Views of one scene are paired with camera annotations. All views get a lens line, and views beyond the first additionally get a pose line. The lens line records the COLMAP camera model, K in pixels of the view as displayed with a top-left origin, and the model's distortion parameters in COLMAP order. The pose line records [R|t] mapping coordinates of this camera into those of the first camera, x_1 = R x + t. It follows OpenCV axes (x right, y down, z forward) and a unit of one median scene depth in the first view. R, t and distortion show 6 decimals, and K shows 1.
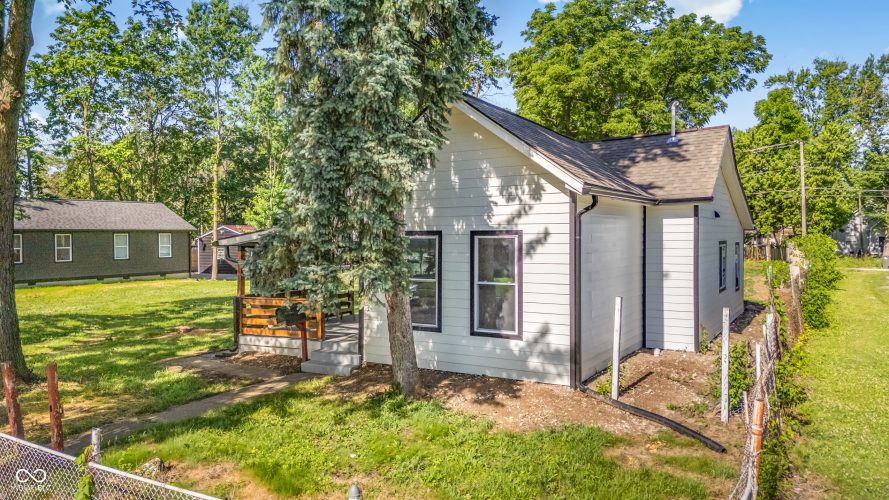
lens RADIAL K [[652.1, 0, 440.6], [0, 652.1, 246.3], [0, 0, 1]] dist [0.074862, -0.001025]
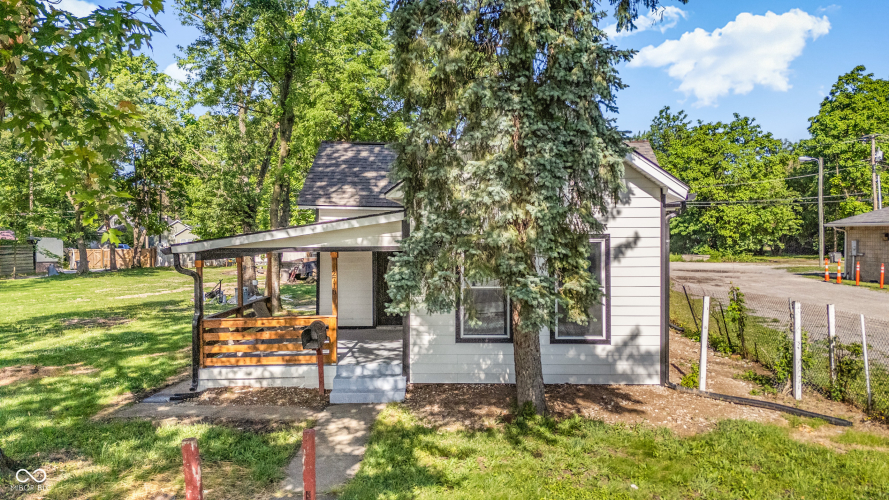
lens RADIAL K [[652.1, 0, 443.2], [0, 652.1, 249.3], [0, 0, 1]] dist [0.074862, -0.001025]
pose [[0.870290, -0.007990, 0.492475, -0.586601], [0.005646, 0.999965, 0.006246, -0.009105], [-0.492507, -0.002655, 0.870304, 0.254372]]
